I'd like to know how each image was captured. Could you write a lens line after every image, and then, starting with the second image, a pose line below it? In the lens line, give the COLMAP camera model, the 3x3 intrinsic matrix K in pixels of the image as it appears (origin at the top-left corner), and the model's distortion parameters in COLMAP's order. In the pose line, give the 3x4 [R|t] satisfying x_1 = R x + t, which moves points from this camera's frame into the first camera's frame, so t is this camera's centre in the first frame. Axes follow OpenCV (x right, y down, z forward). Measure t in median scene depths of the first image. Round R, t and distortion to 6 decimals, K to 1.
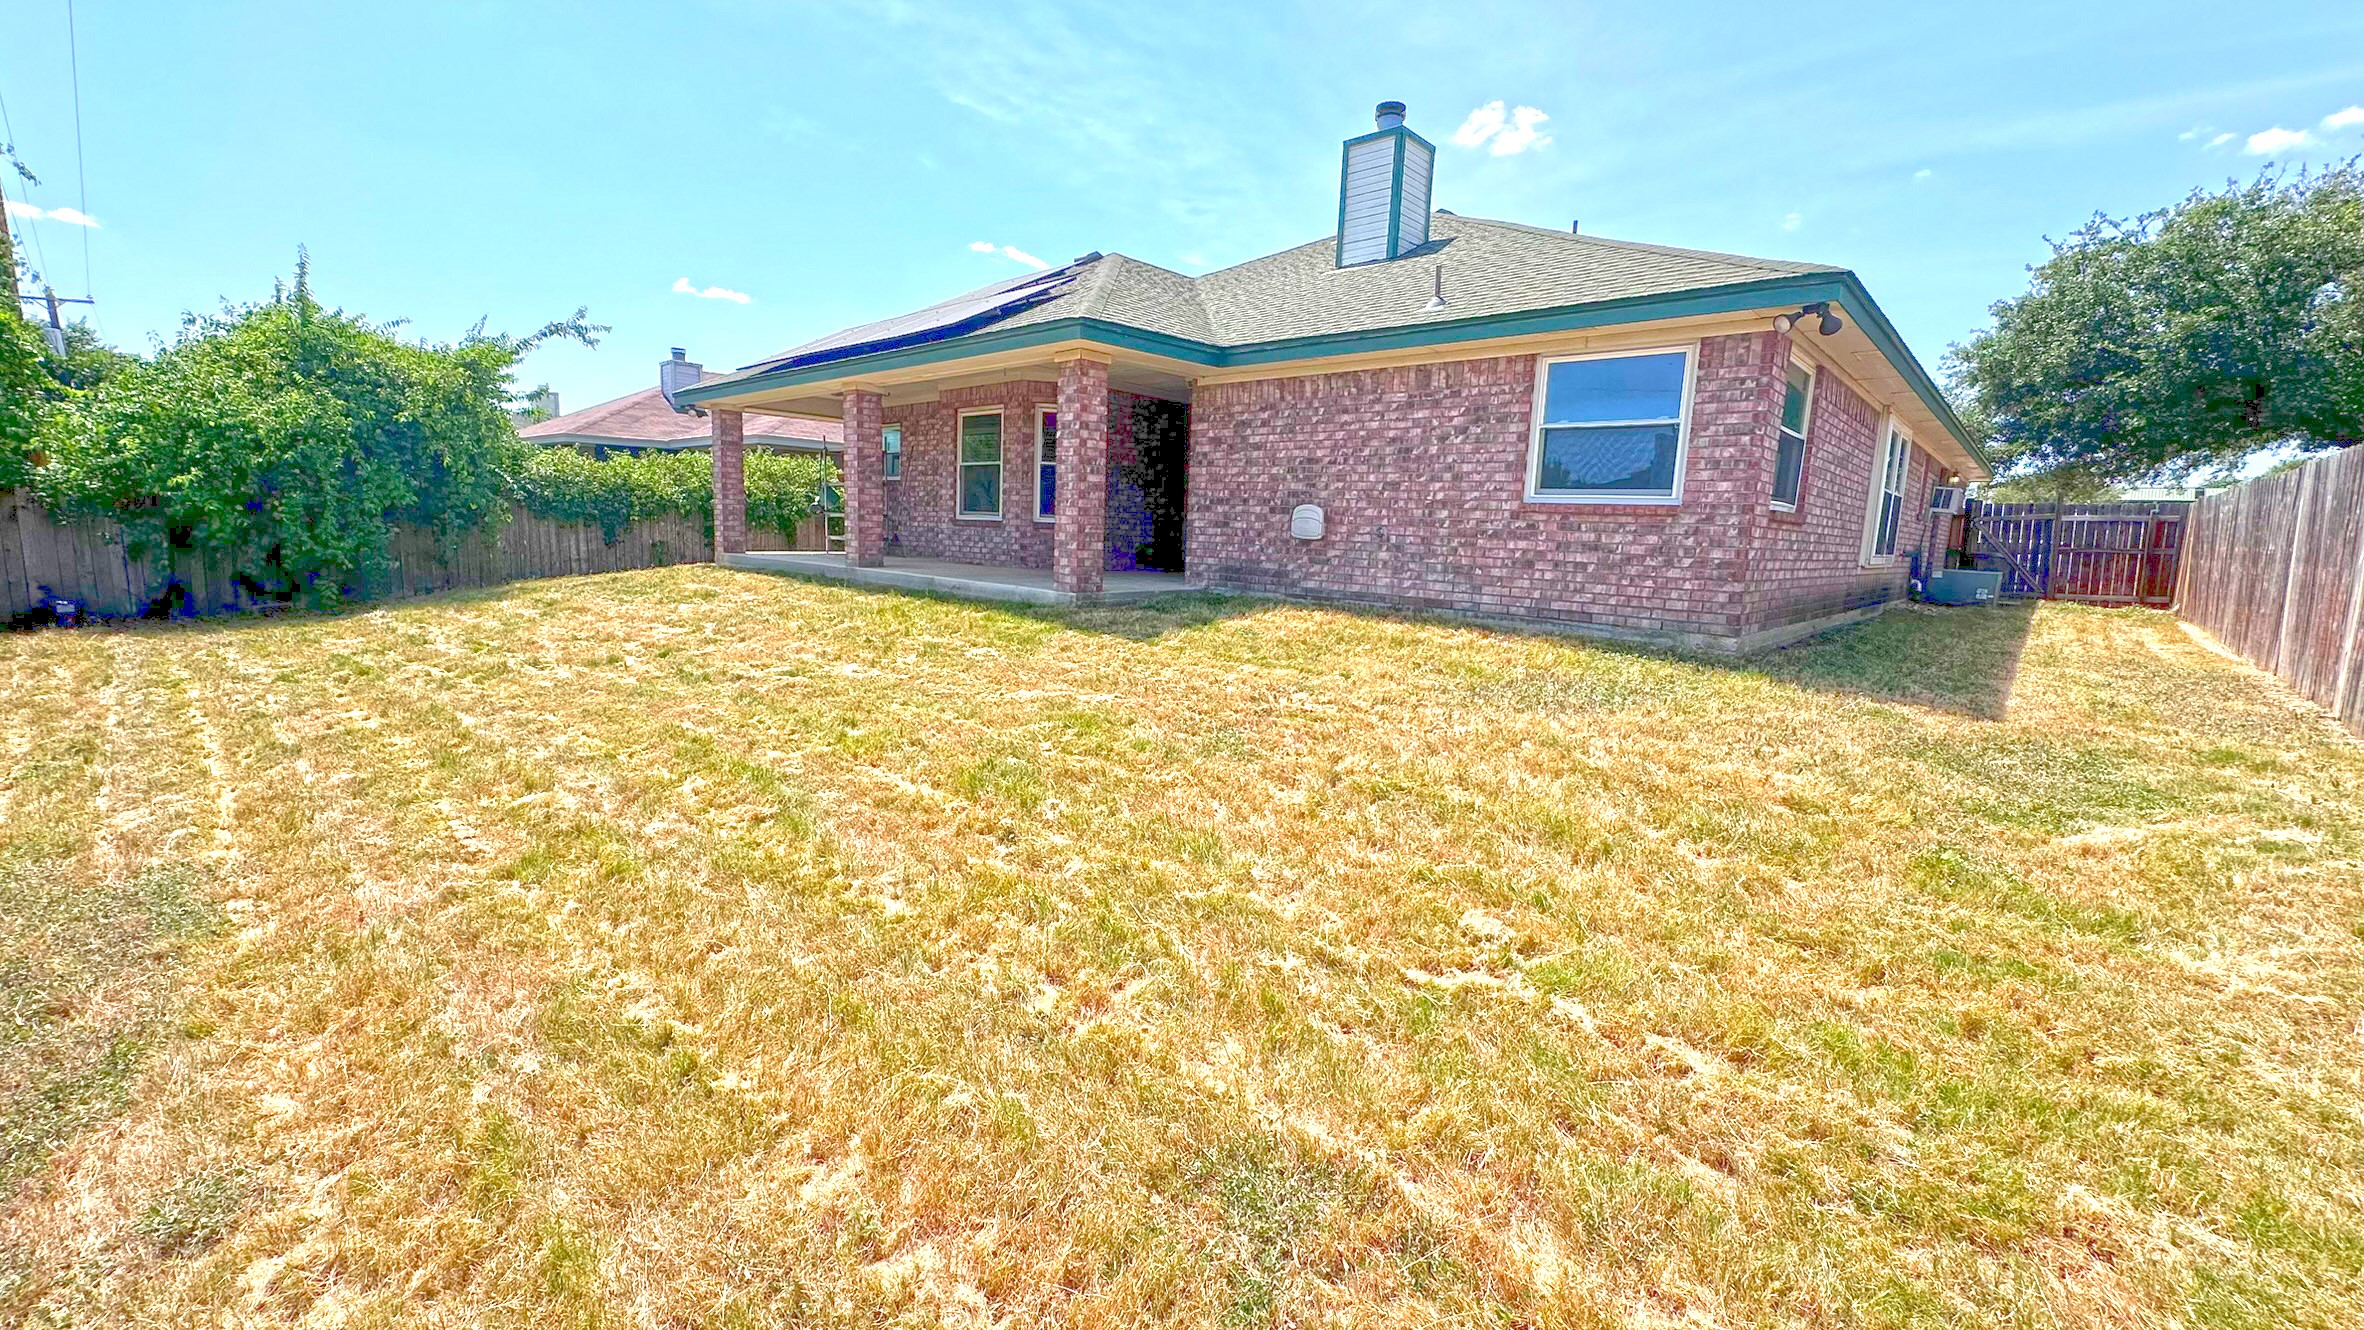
lens RADIAL K [[947.1, 0, 1178.3], [0, 947.1, 658.6], [0, 0, 1]] dist [-0.003411, 0.001658]
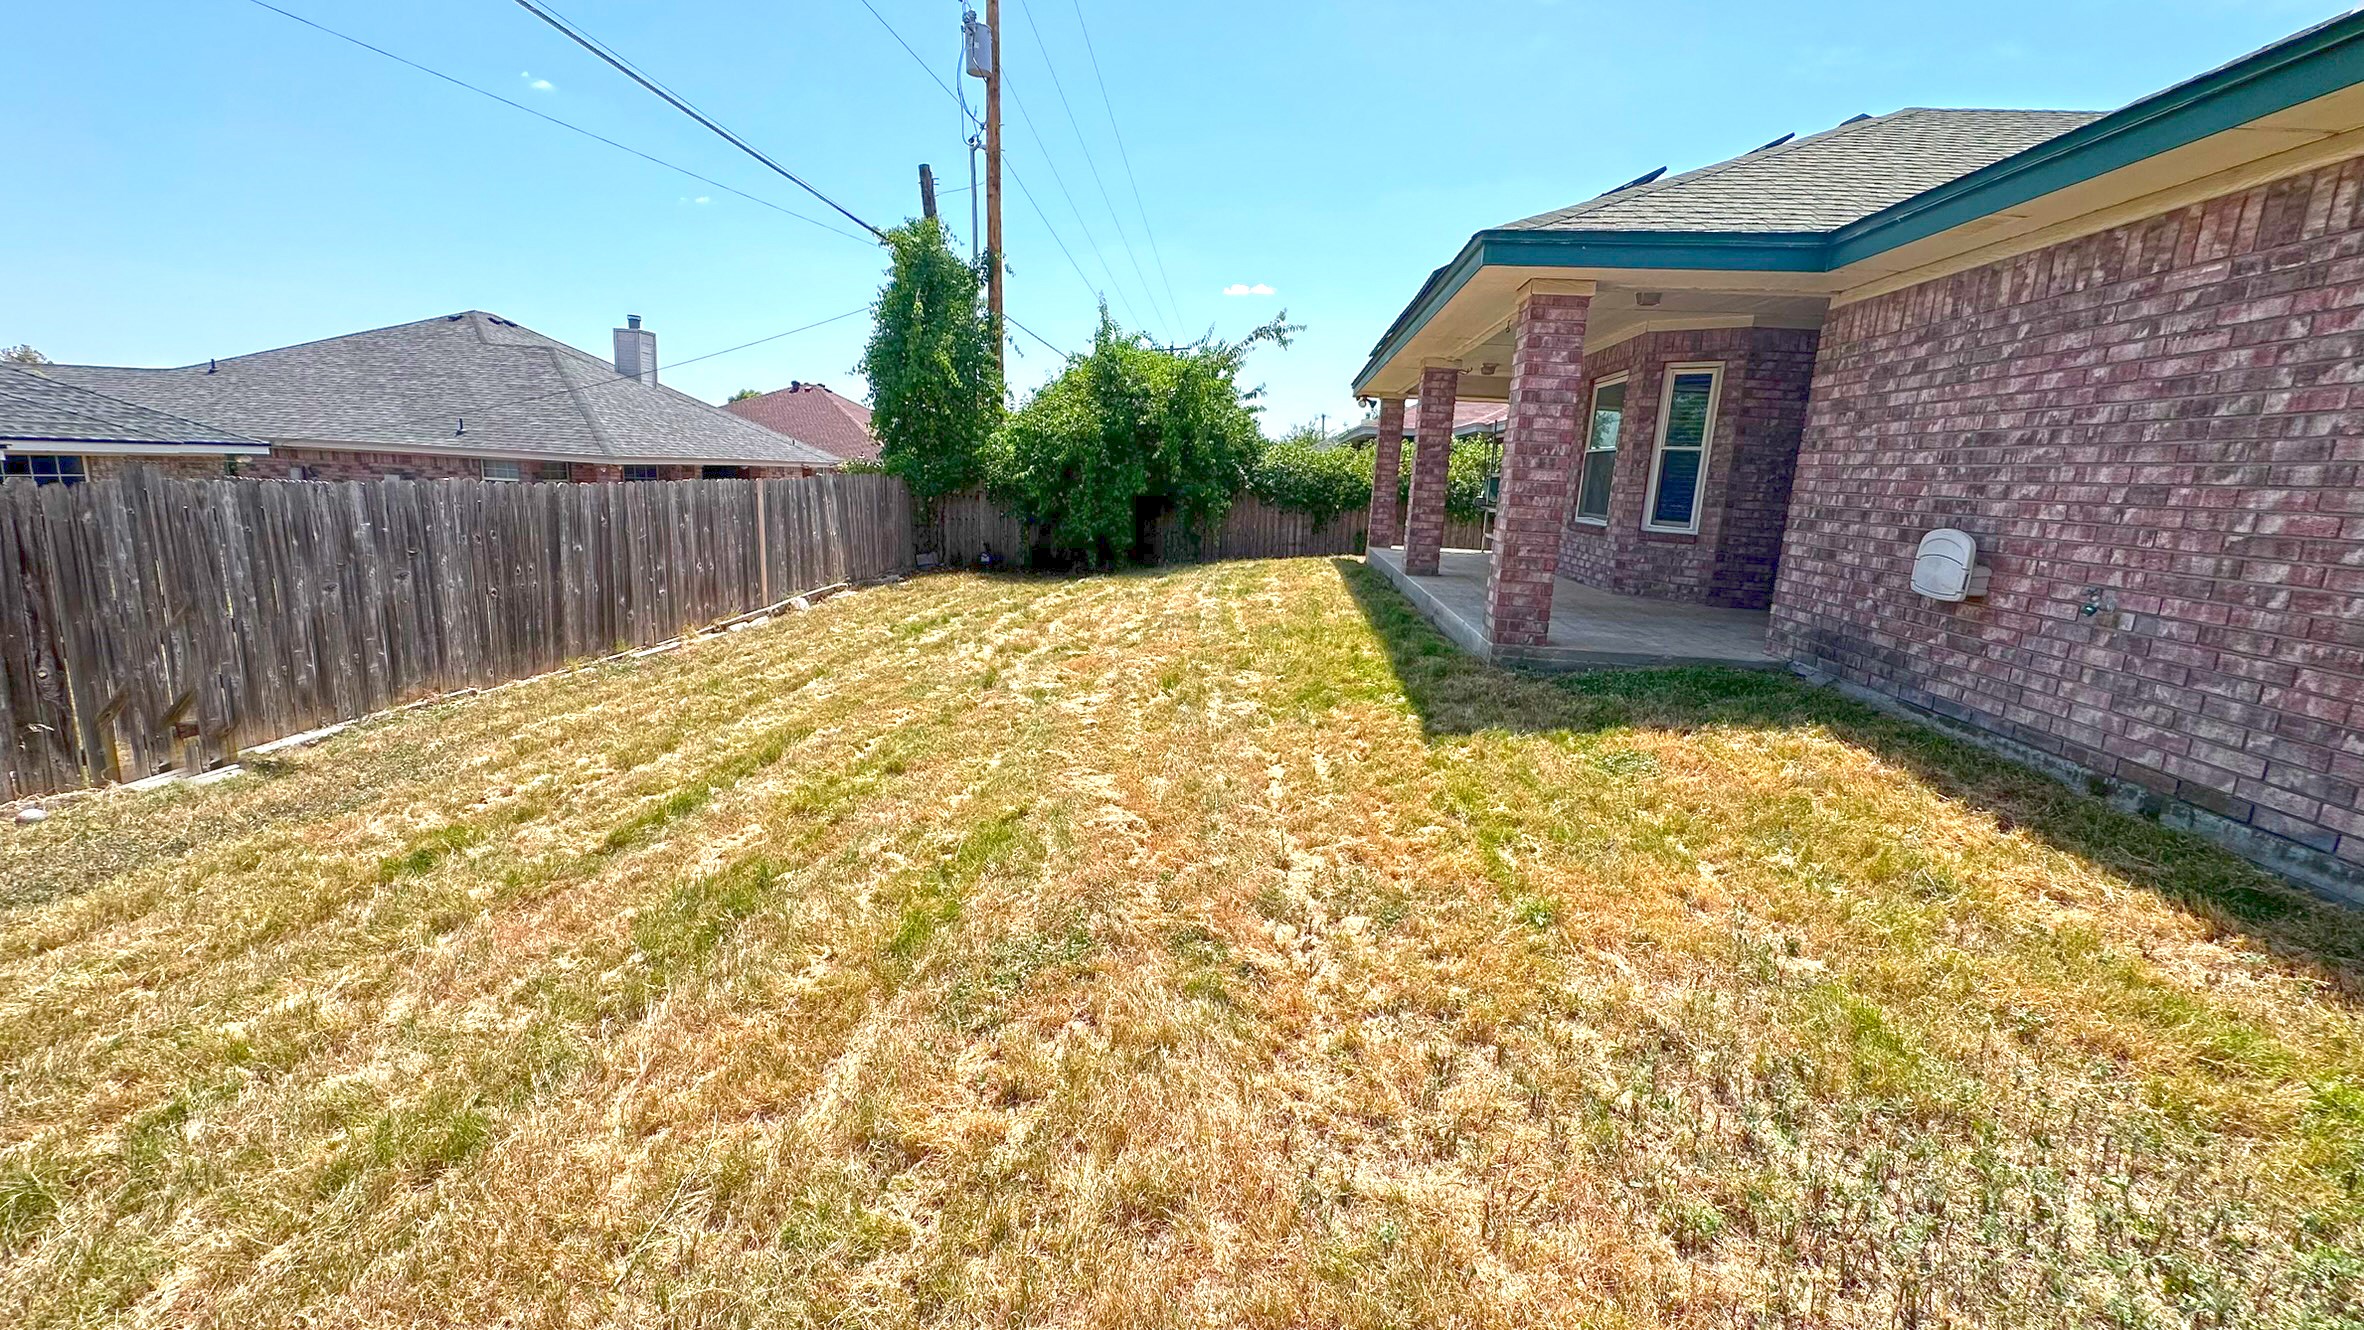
lens RADIAL K [[947.1, 0, 1184.4], [0, 947.1, 663.2], [0, 0, 1]] dist [-0.003411, 0.001658]
pose [[0.613119, 0.153982, -0.774839, 0.268371], [-0.136795, 0.986697, 0.087840, -0.078845], [0.778057, 0.052138, 0.626026, 0.369780]]
